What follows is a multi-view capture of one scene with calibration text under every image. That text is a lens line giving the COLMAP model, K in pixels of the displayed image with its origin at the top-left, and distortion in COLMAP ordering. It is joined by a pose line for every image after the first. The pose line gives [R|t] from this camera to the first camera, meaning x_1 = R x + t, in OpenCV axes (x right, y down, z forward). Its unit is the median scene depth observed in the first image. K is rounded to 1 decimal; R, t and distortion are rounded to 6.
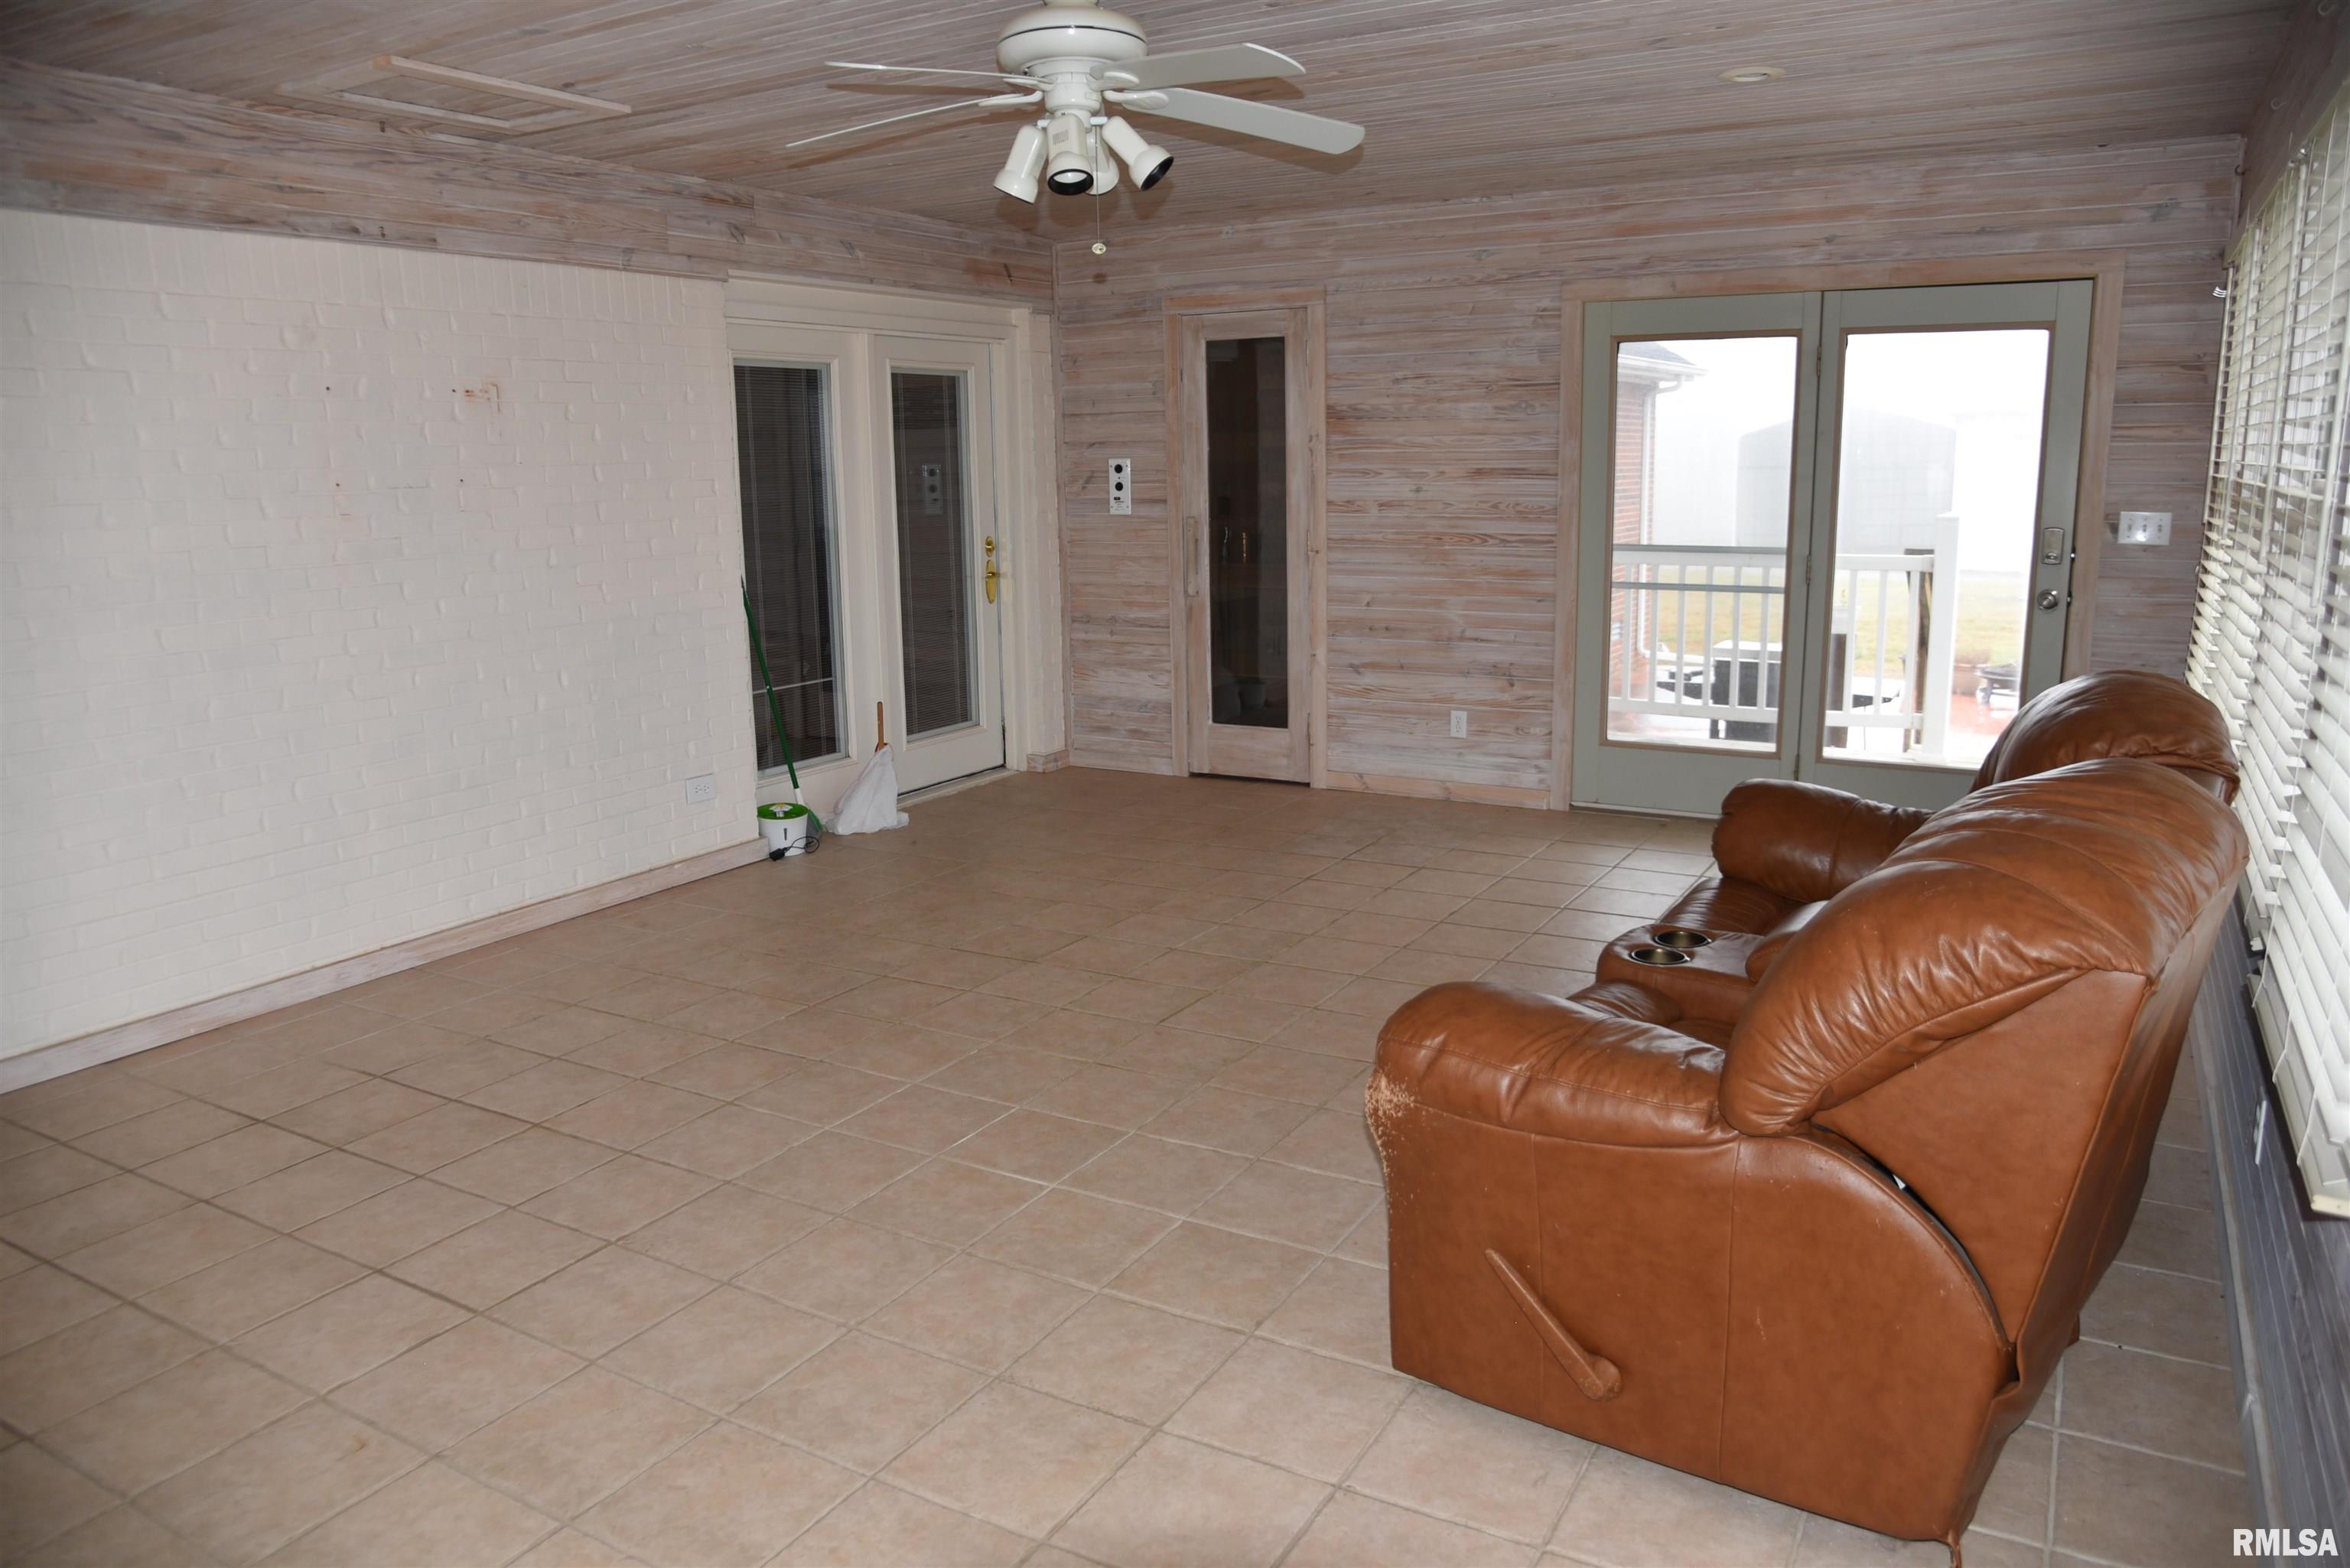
lens RADIAL K [[1605.7, 0, 1168.4], [0, 1605.7, 781.3], [0, 0, 1]] dist [-0.101500, 0.048867]
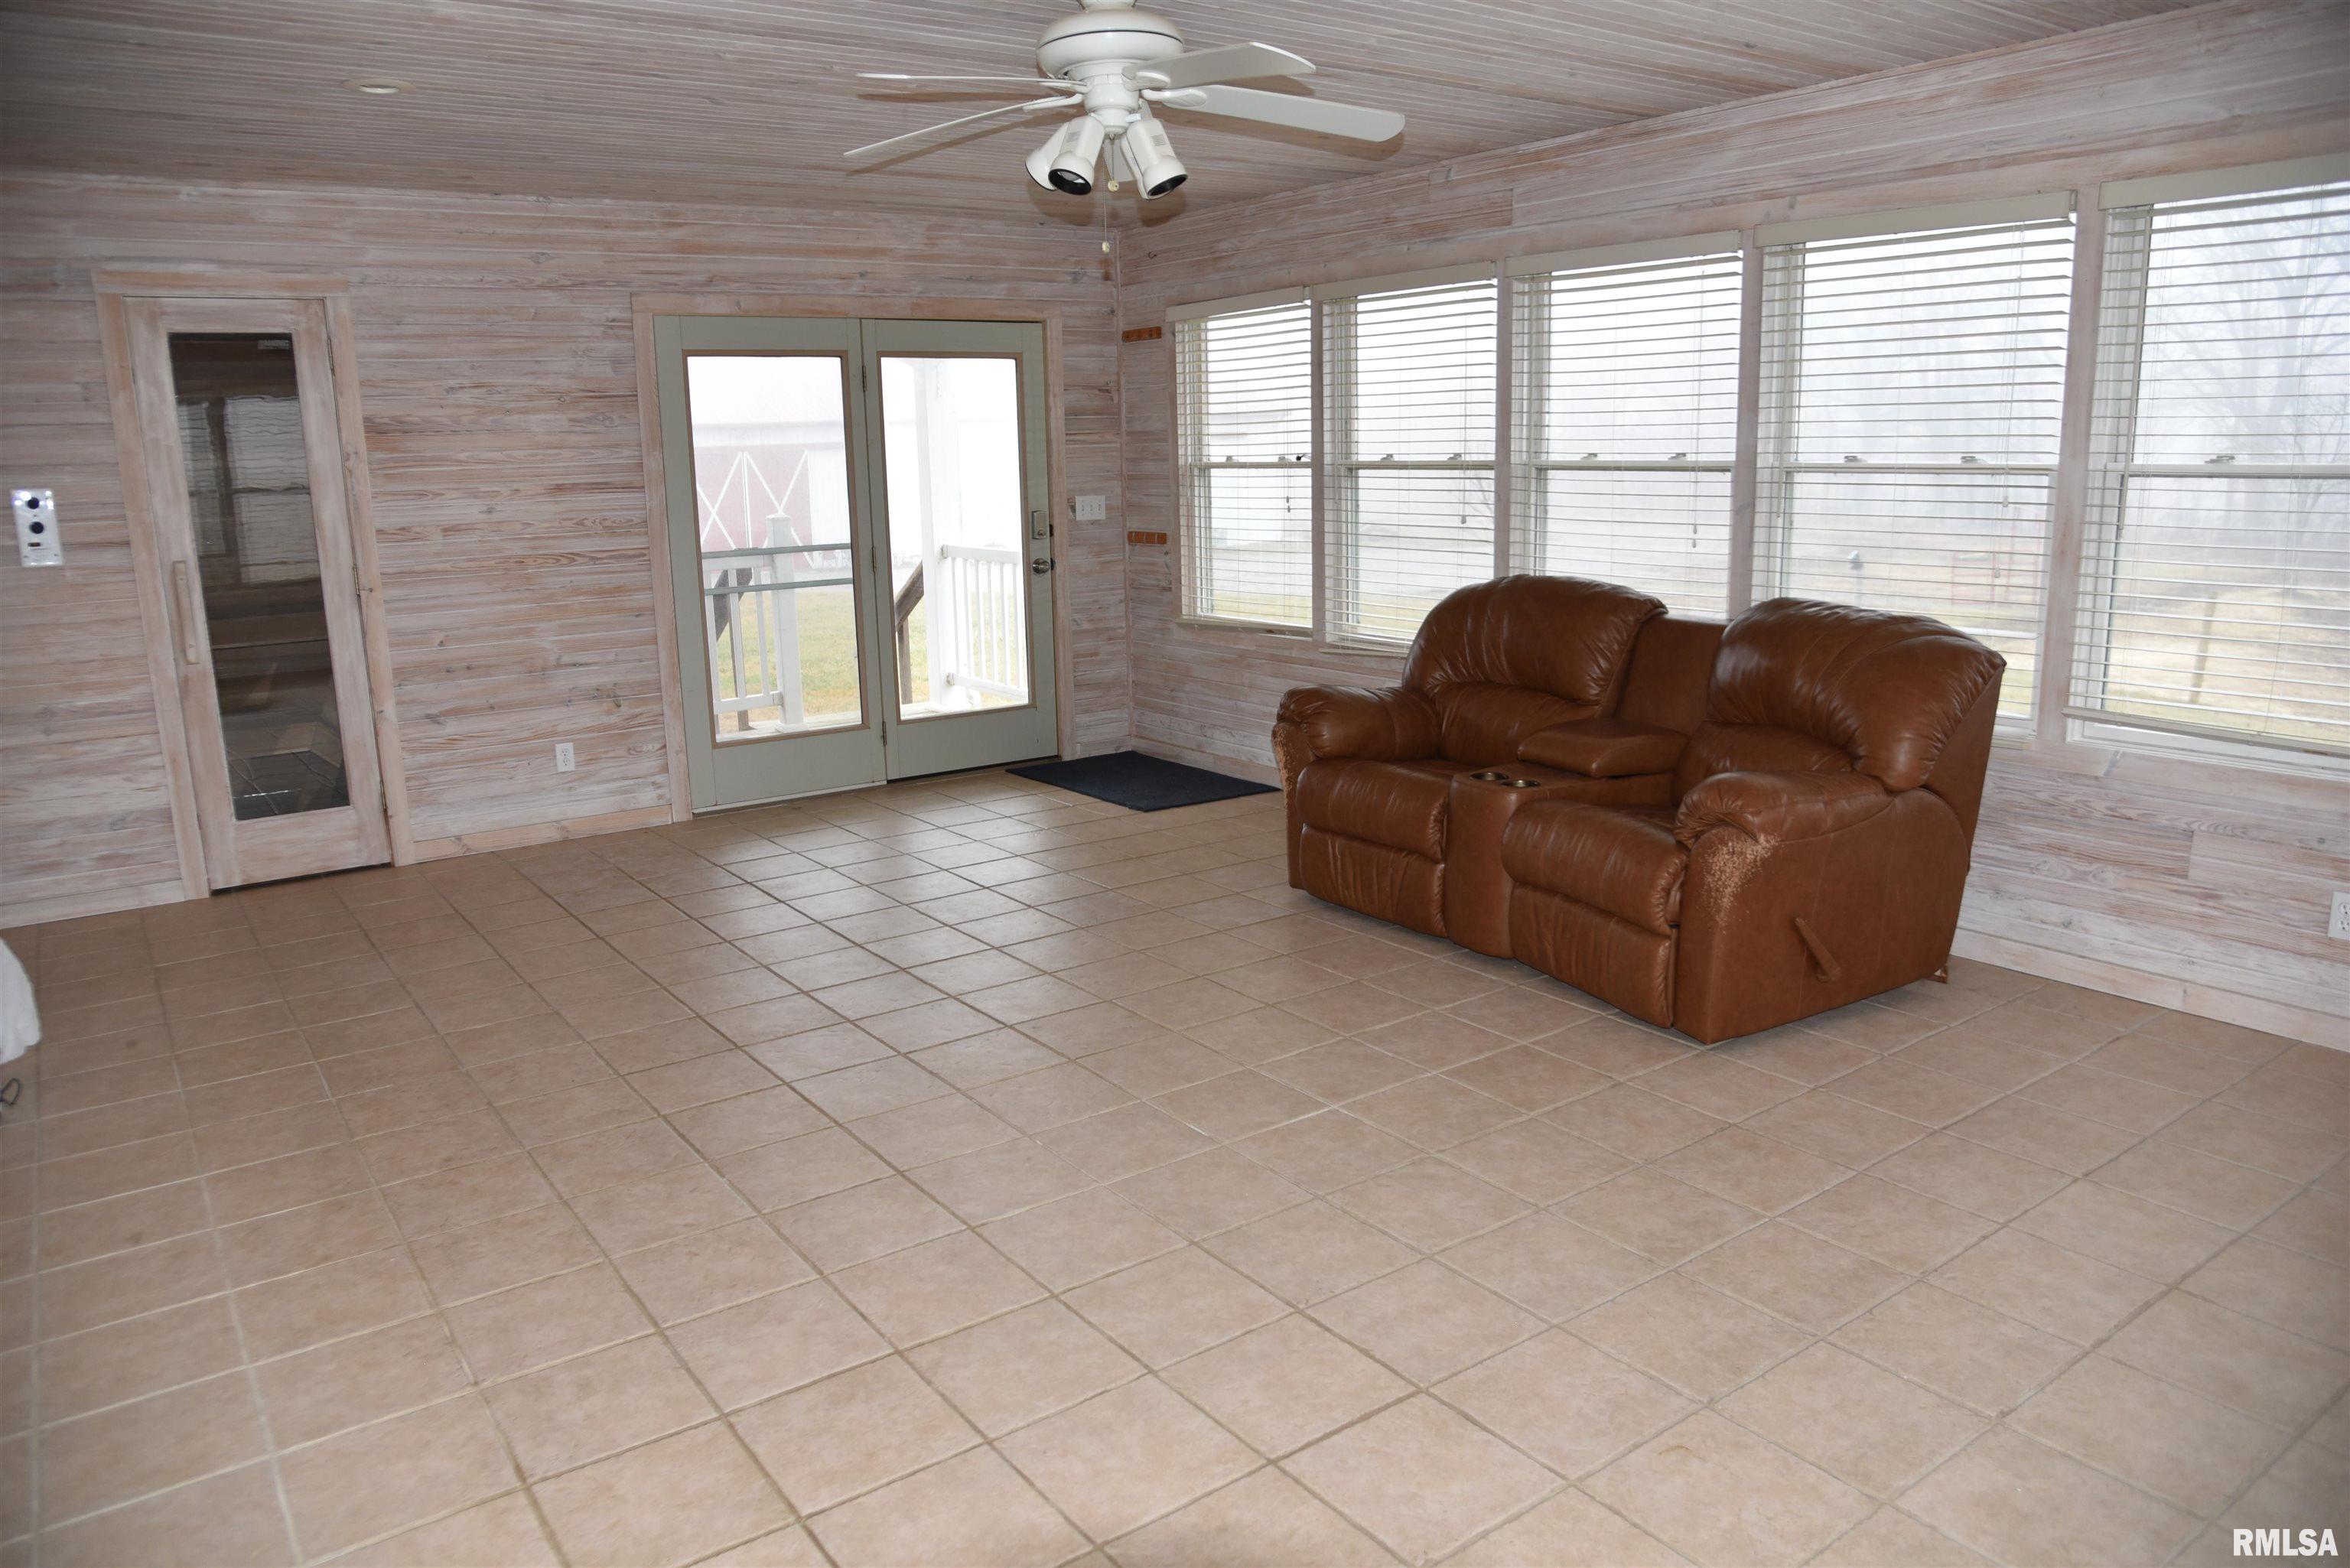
lens RADIAL K [[1605.7, 0, 1178.2], [0, 1605.7, 786.7], [0, 0, 1]] dist [-0.101500, 0.048867]
pose [[0.409418, -0.181308, 0.894150, -0.519727], [0.196633, 0.974558, 0.107578, -0.049559], [-0.890905, 0.131775, 0.434652, 0.287941]]
